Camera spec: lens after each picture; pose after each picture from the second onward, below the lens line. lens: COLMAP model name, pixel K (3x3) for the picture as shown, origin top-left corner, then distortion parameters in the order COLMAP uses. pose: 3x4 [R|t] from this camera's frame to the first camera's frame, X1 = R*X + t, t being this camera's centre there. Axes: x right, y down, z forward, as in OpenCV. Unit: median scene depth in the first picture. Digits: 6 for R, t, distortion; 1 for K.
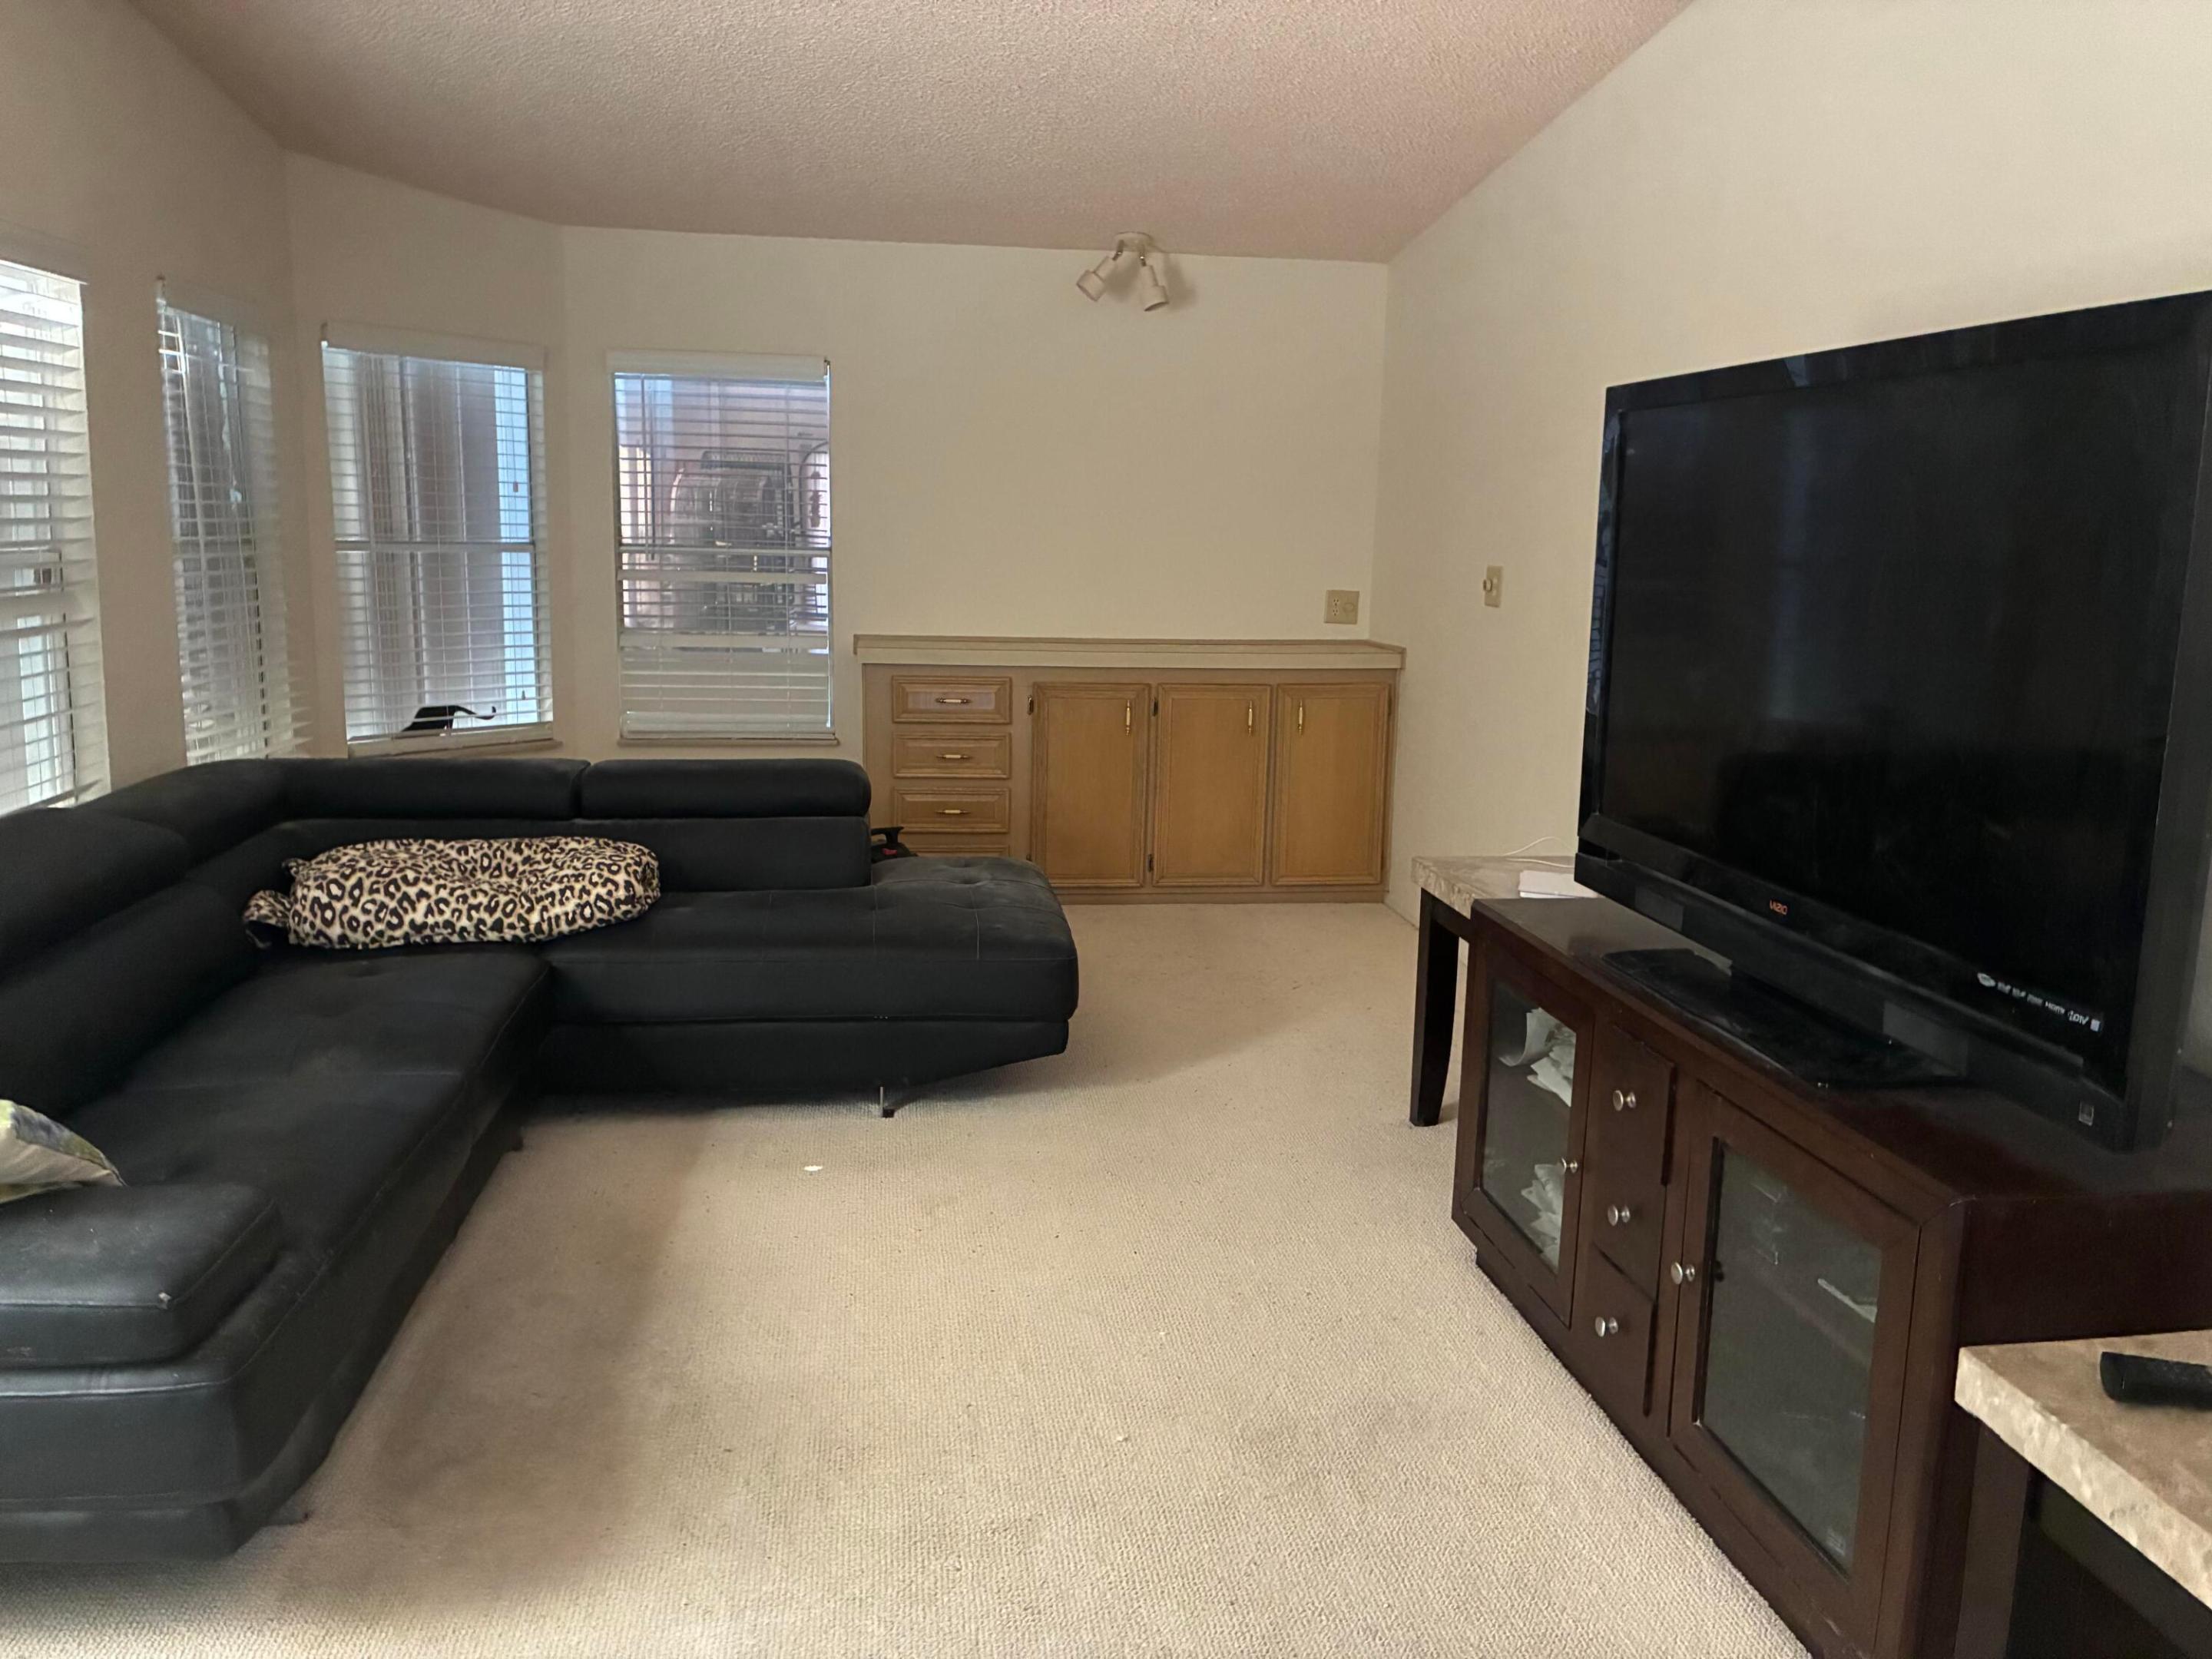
lens RADIAL K [[1680.6, 0, 1111.6], [0, 1680.6, 826.2], [0, 0, 1]] dist [0.056631, -0.062330]
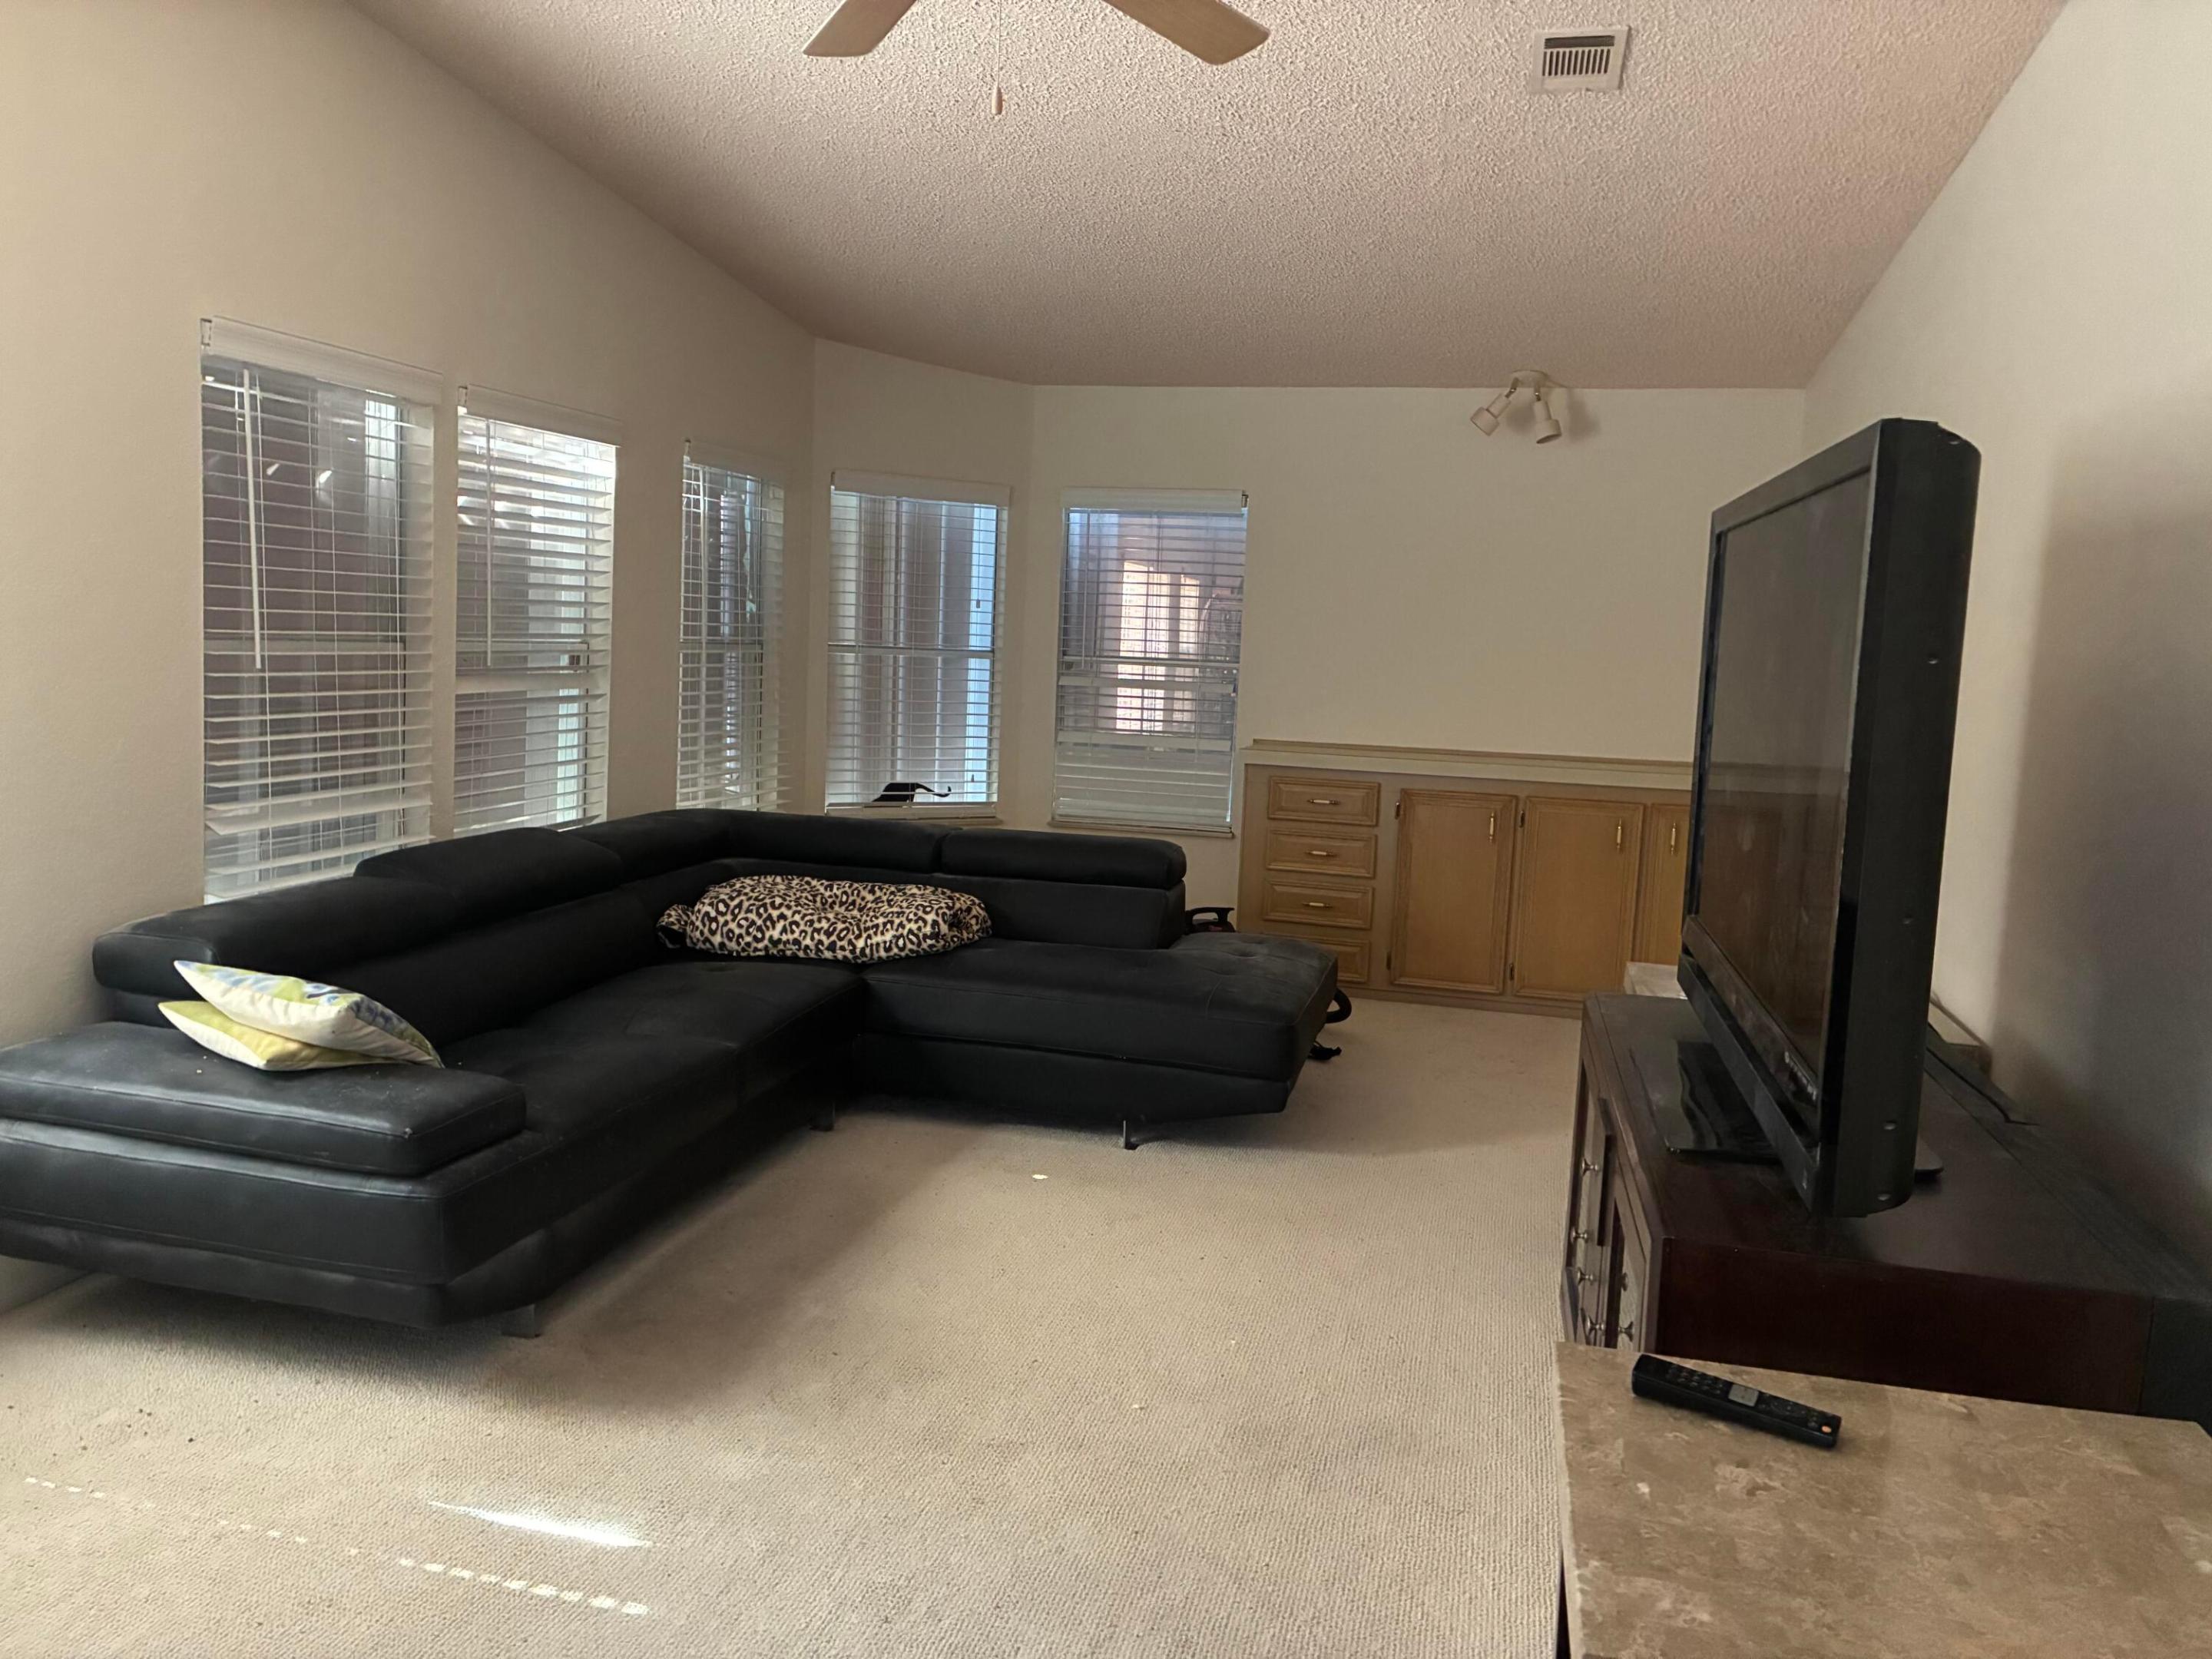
lens RADIAL K [[1680.6, 0, 1100.5], [0, 1680.6, 827.6], [0, 0, 1]] dist [0.056631, -0.062330]
pose [[0.927718, 0.061222, -0.368226, 0.241380], [-0.088002, 0.994525, -0.056362, 0.021635], [0.362759, 0.084692, 0.928026, -0.074802]]
